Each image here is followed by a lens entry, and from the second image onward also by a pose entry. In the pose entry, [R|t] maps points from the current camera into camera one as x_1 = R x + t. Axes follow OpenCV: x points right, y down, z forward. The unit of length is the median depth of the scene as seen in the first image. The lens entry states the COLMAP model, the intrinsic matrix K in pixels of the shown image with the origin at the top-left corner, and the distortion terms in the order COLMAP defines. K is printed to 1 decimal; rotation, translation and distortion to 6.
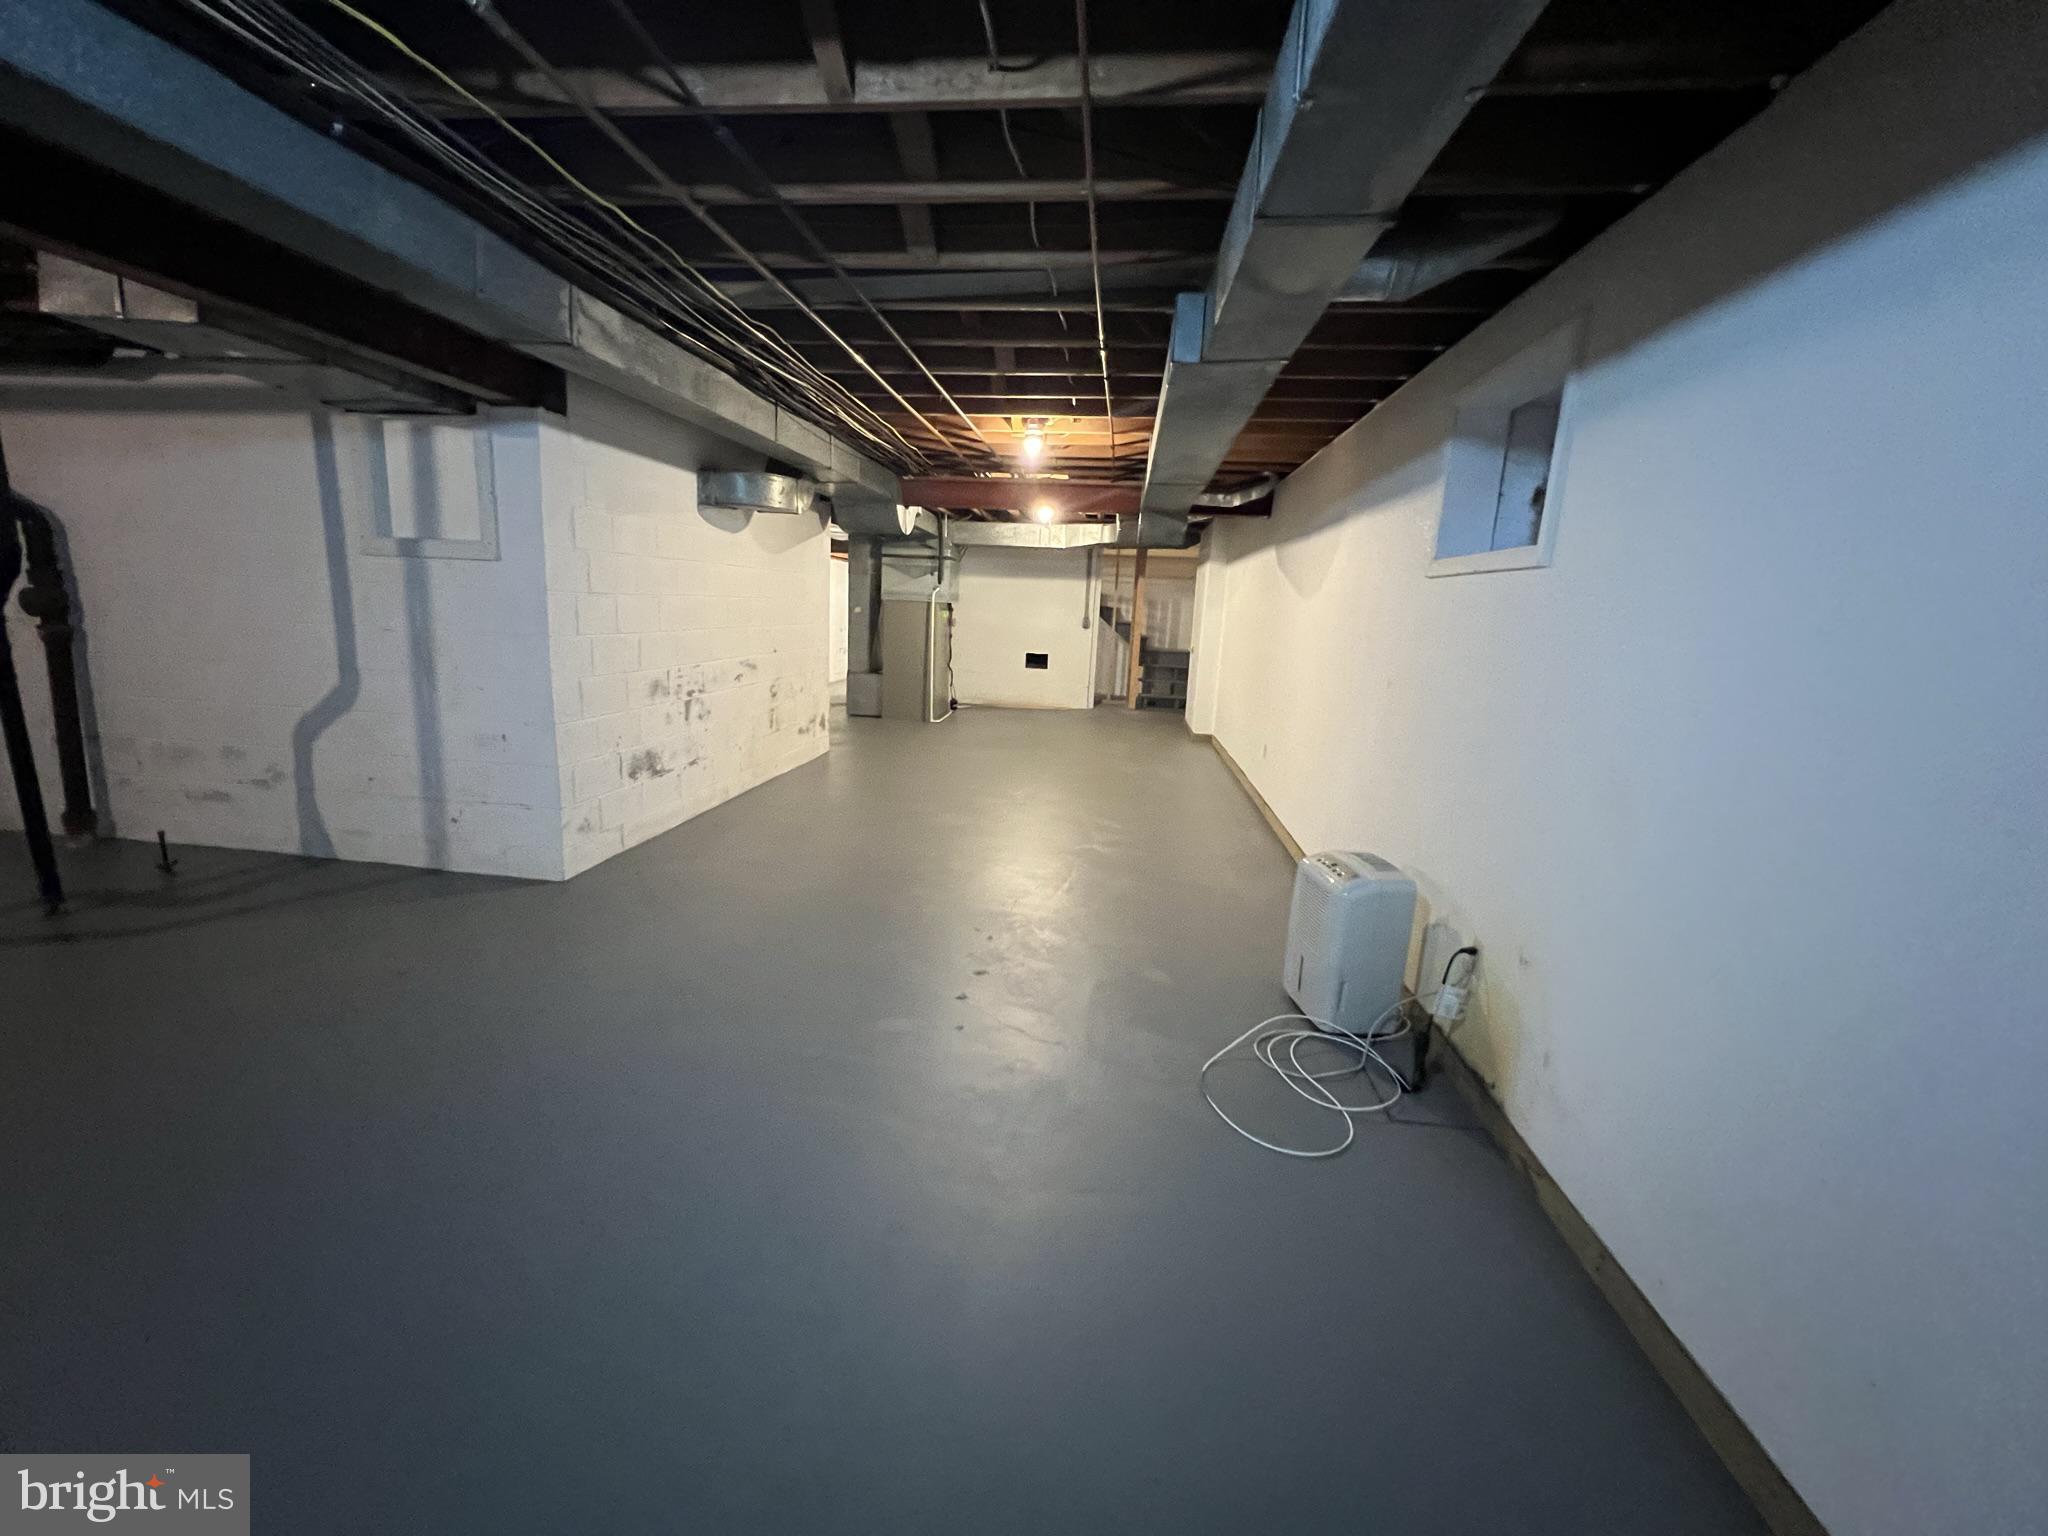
lens RADIAL K [[819.3, 0, 1023.2], [0, 819.3, 757.5], [0, 0, 1]] dist [-0.003940, 0.000678]
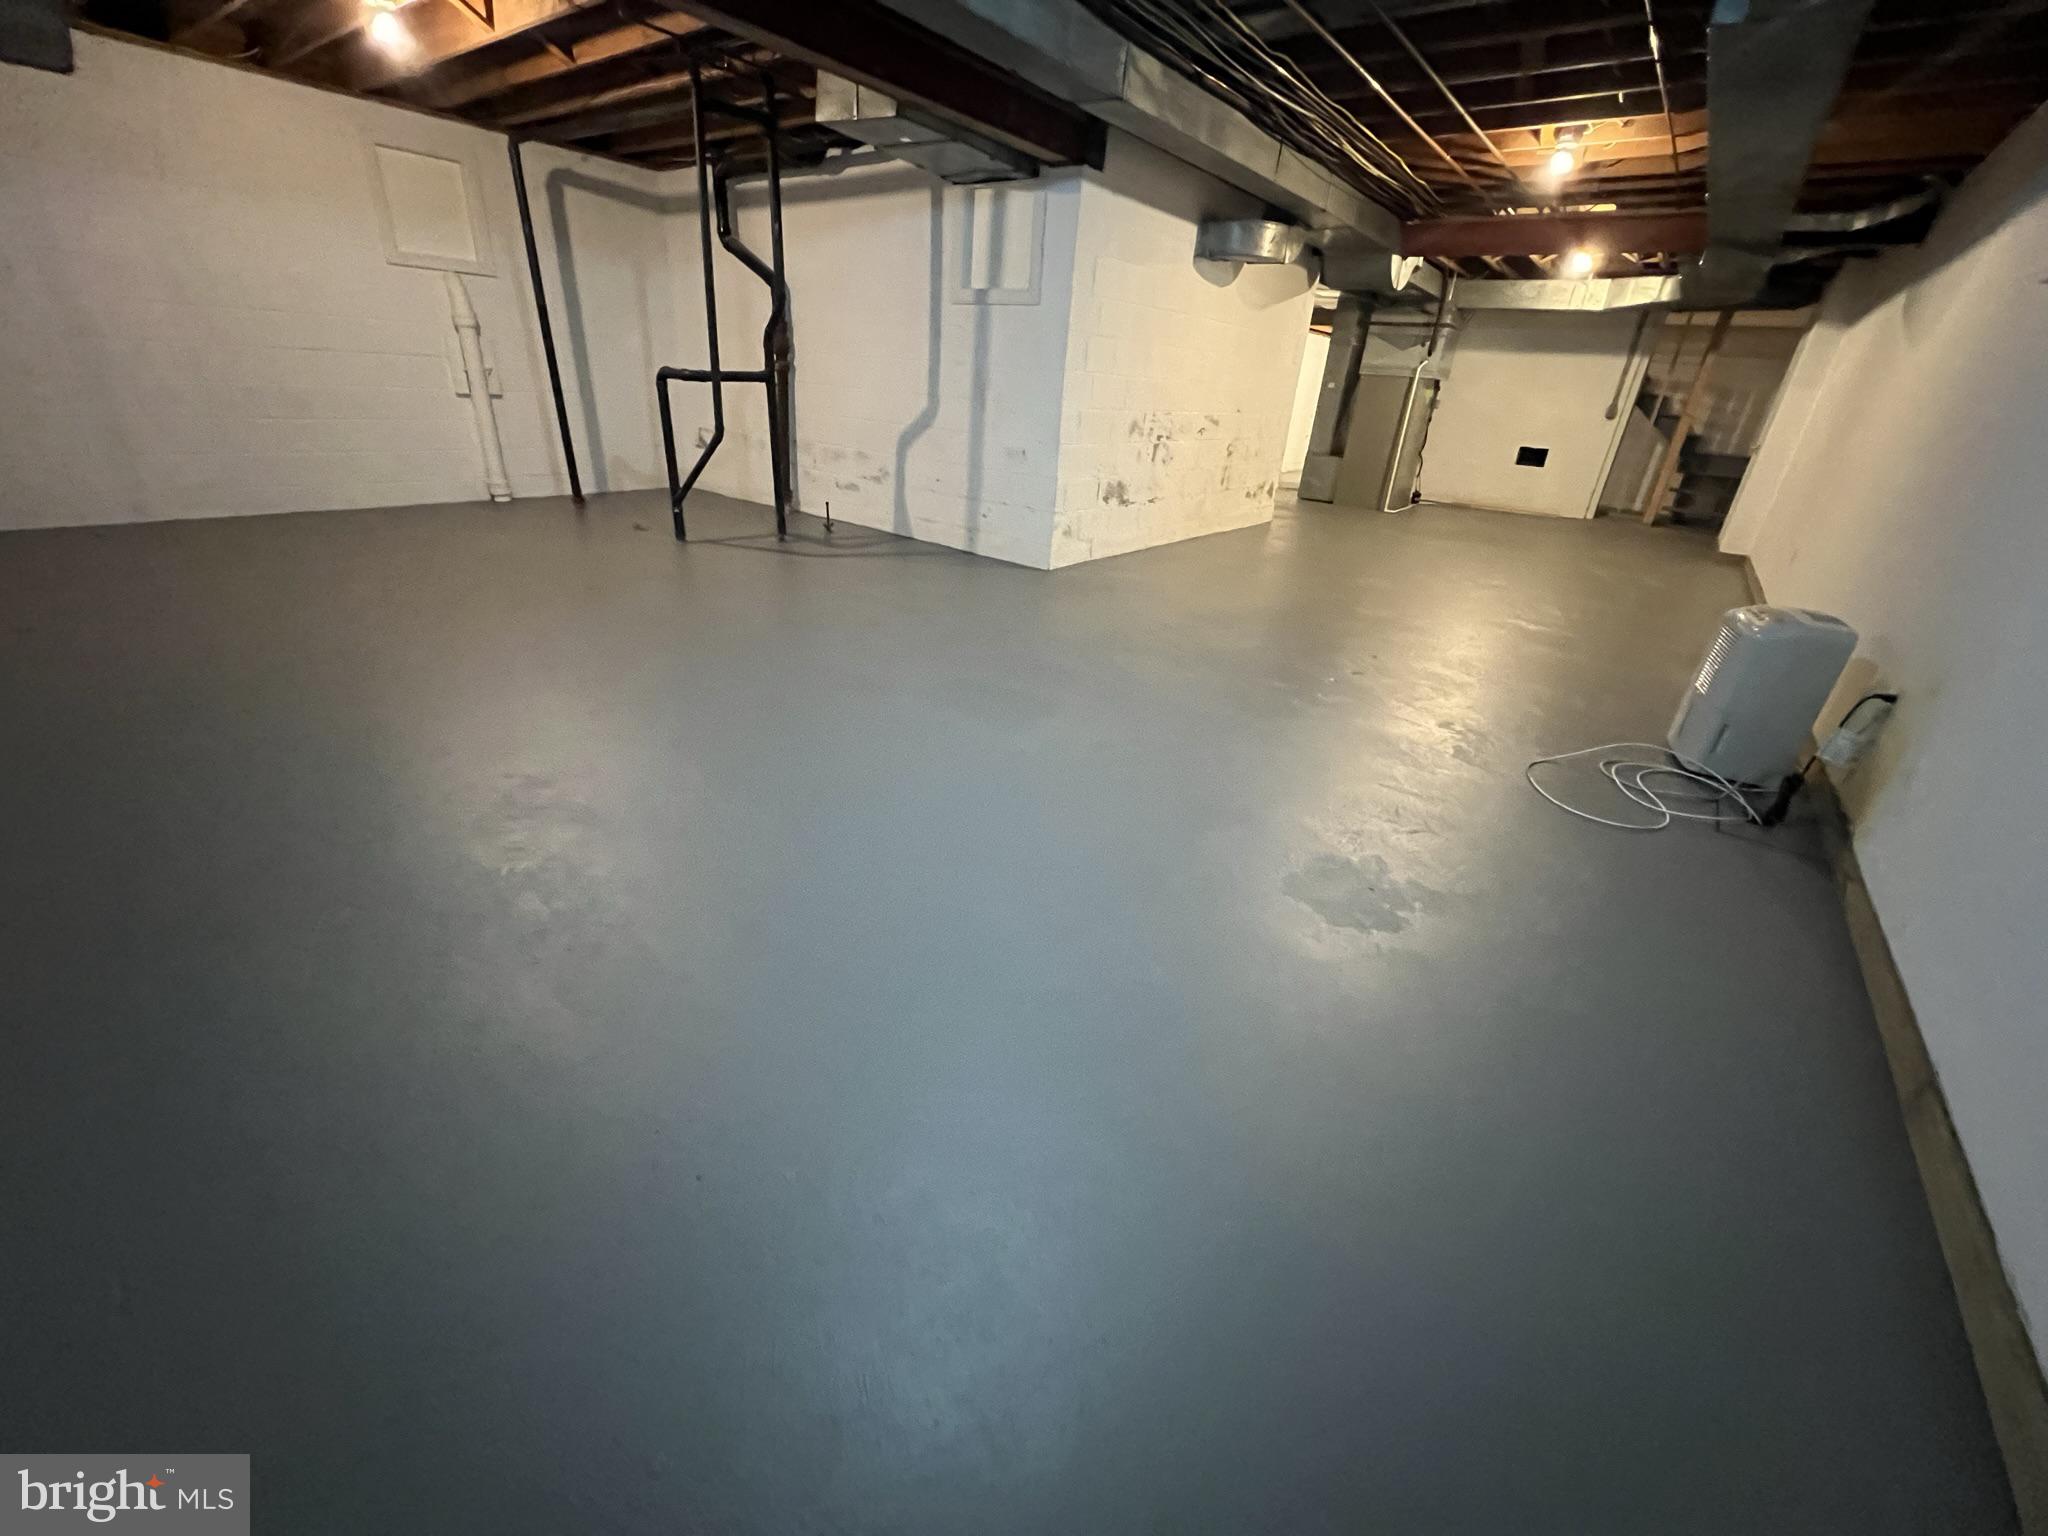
lens RADIAL K [[819.3, 0, 1015.2], [0, 819.3, 756.0], [0, 0, 1]] dist [-0.003940, 0.000678]
pose [[0.852796, 0.230480, -0.468633, 0.085956], [-0.122534, 0.960603, 0.249455, 0.115054], [0.507665, -0.155311, 0.847440, -0.202554]]
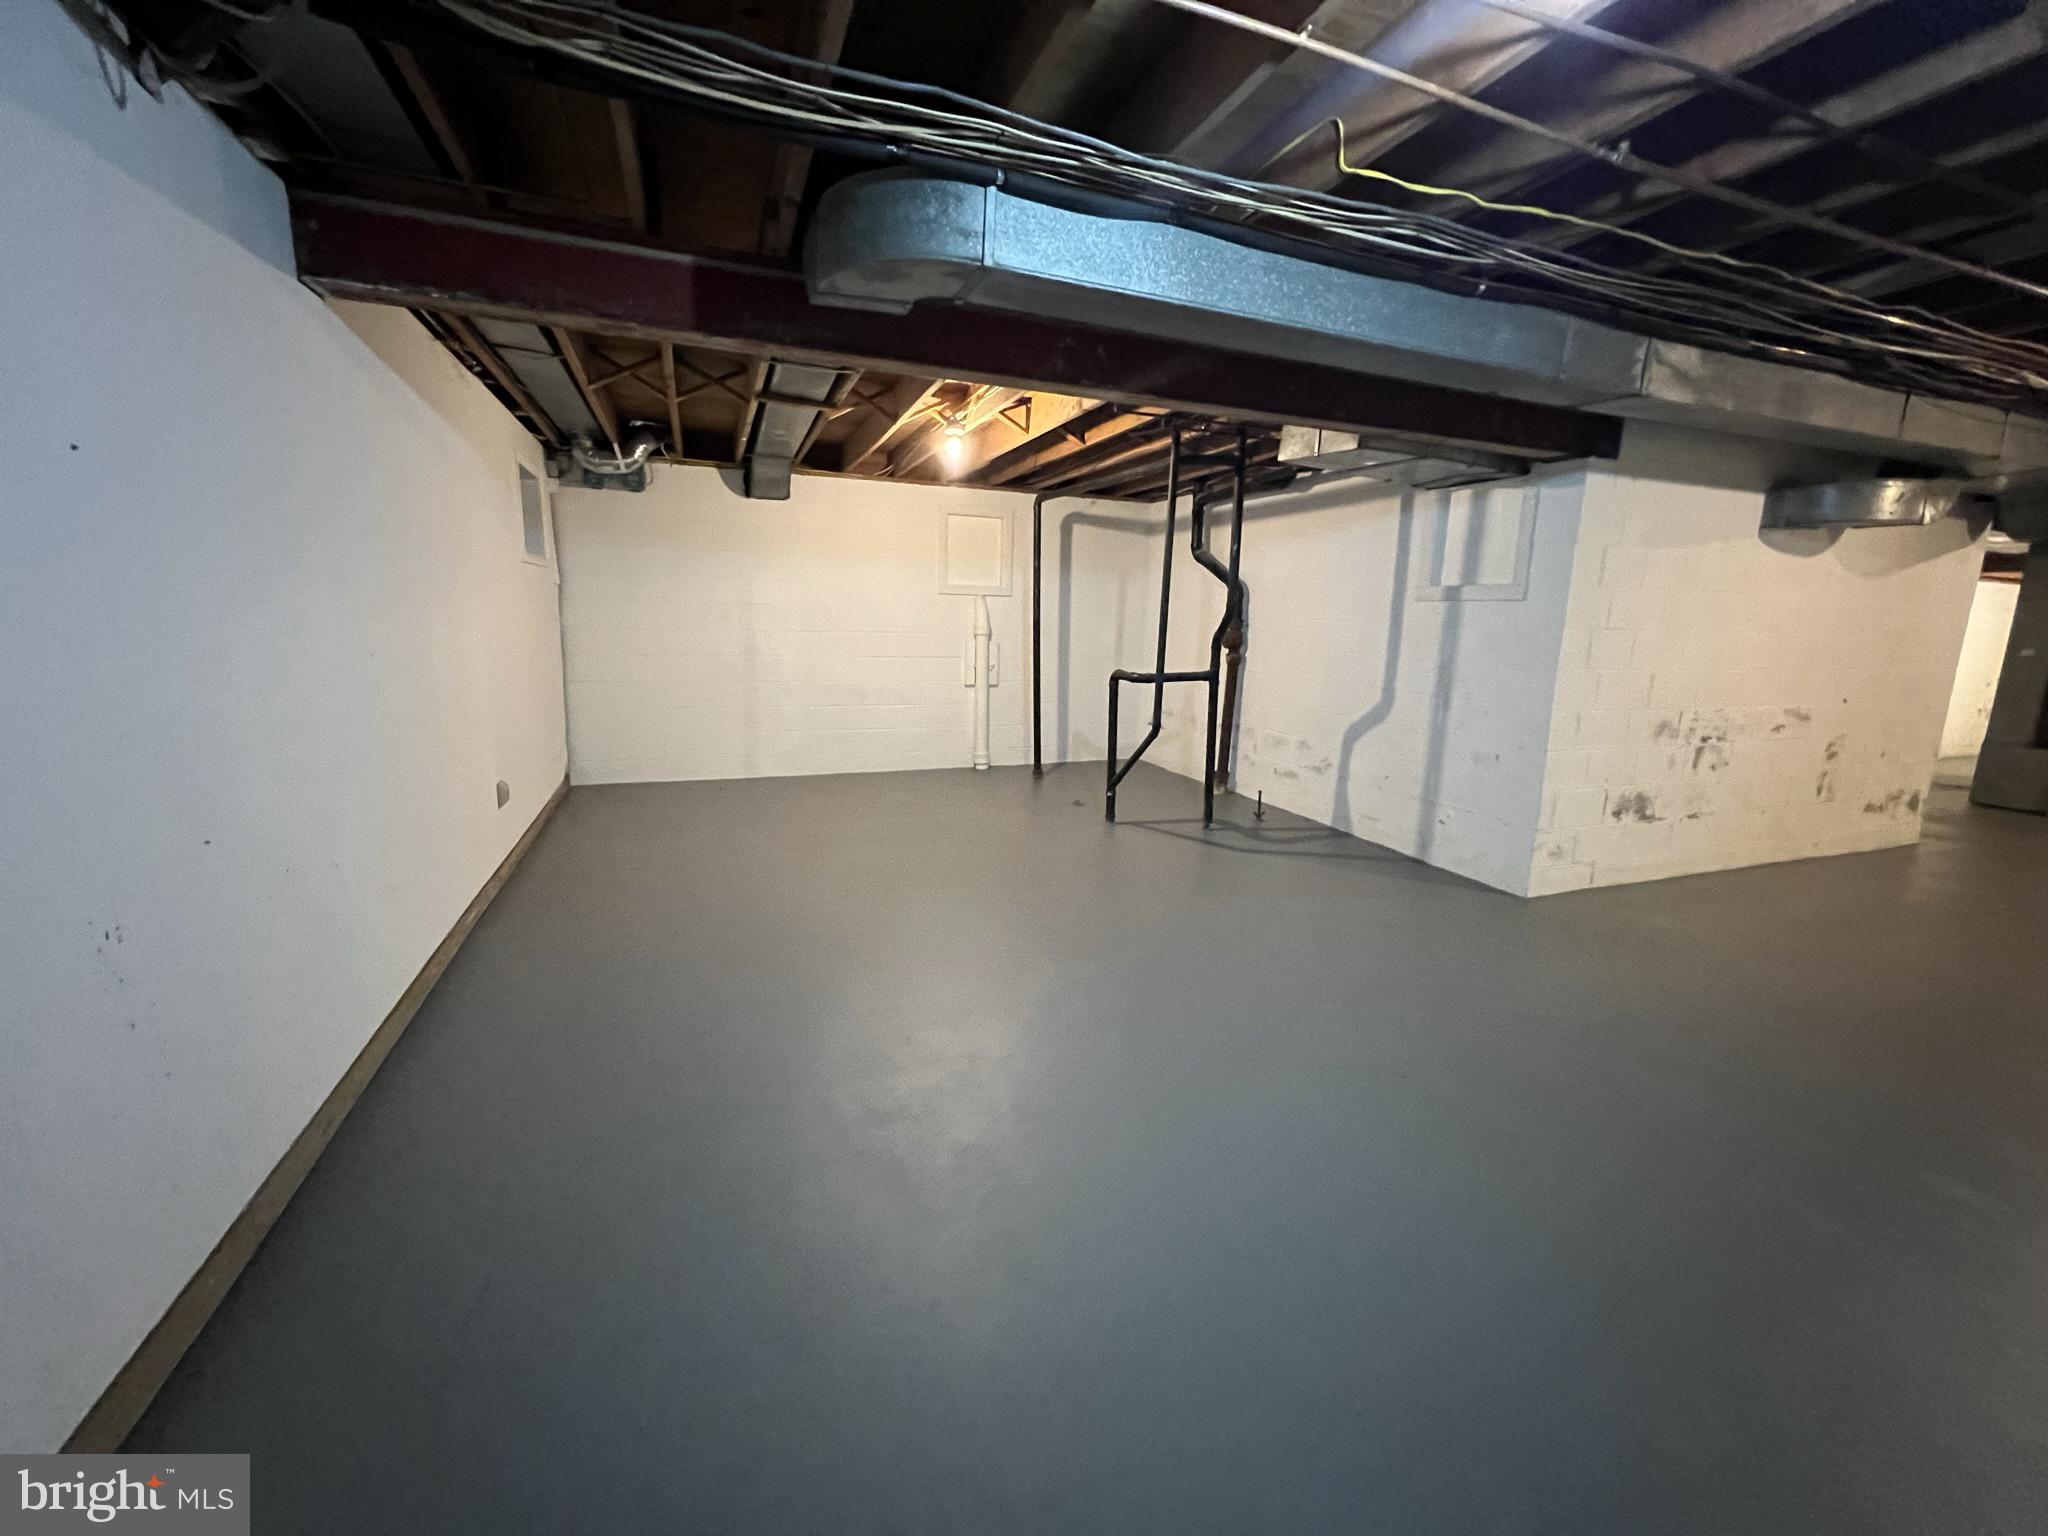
lens RADIAL K [[819.3, 0, 1009.9], [0, 819.3, 758.1], [0, 0, 1]] dist [-0.003940, 0.000678]
pose [[0.456496, 0.121645, -0.881370, 0.047435], [-0.167753, 0.984610, 0.049008, 0.032957], [0.873768, 0.125481, 0.469877, -0.107858]]
